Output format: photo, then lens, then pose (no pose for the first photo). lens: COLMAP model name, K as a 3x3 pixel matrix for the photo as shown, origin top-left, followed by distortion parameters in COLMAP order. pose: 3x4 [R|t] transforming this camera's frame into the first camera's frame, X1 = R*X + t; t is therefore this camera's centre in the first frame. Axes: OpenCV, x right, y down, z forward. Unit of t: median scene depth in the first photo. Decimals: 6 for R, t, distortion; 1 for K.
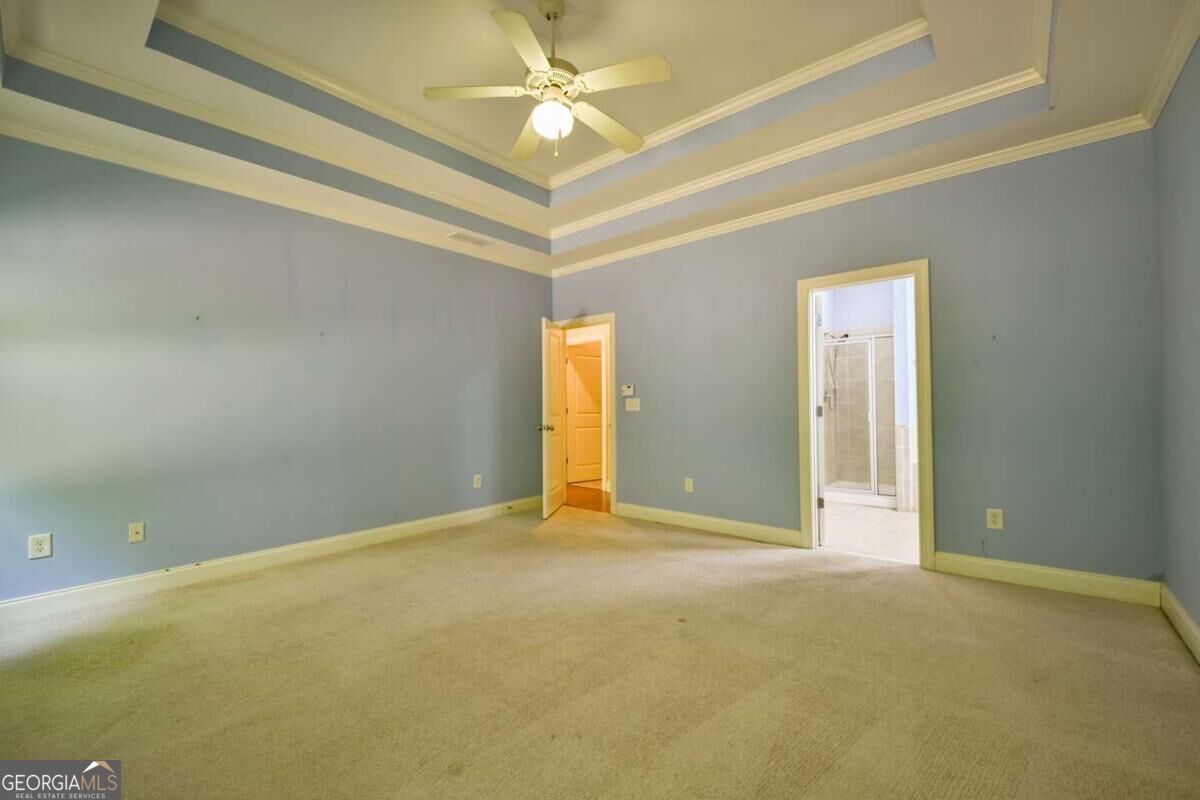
lens RADIAL K [[483.1, 0, 600.0], [0, 483.1, 400.0], [0, 0, 1]] dist [-0.018309, 0.000107]
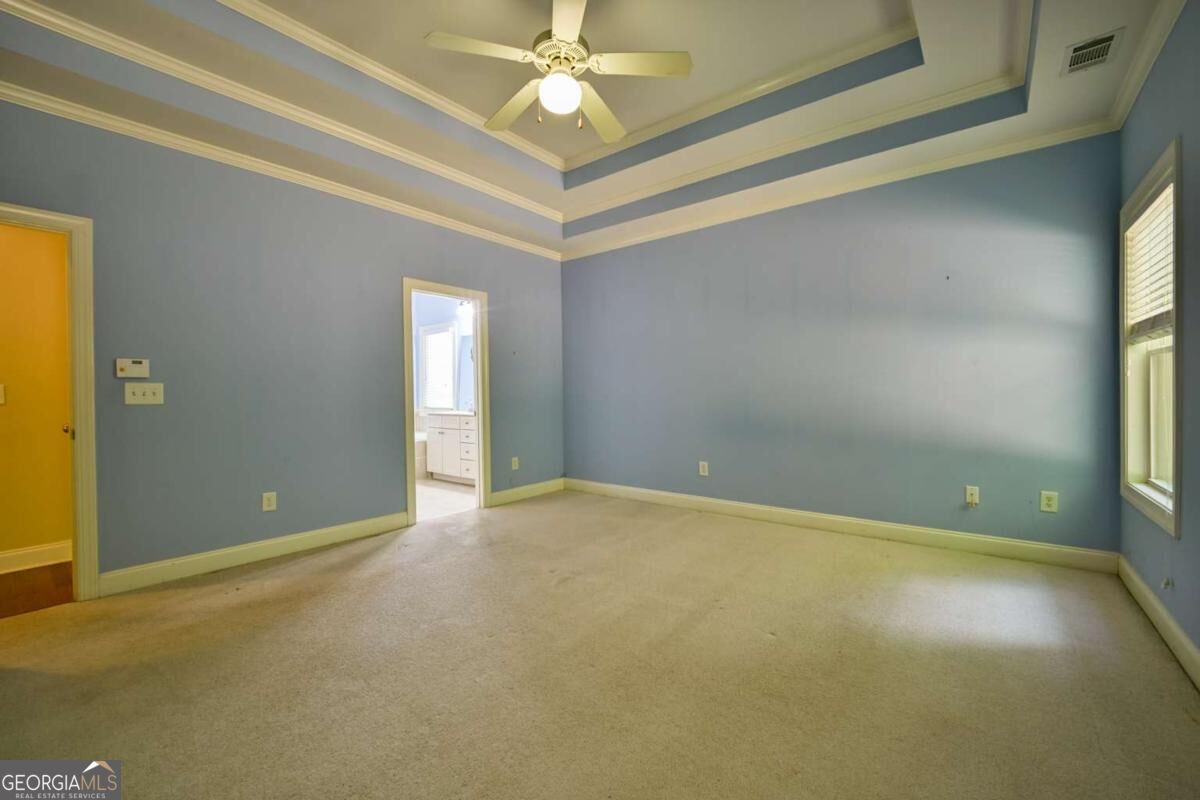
lens RADIAL K [[494.8, 0, 596.2], [0, 494.8, 399.2], [0, 0, 1]] dist [0.013536, -0.016999]
pose [[-0.018516, -0.006634, 0.999807, -0.623778], [-0.005117, 0.999966, 0.006541, 0.011885], [-0.999815, -0.004995, -0.018549, 0.536586]]
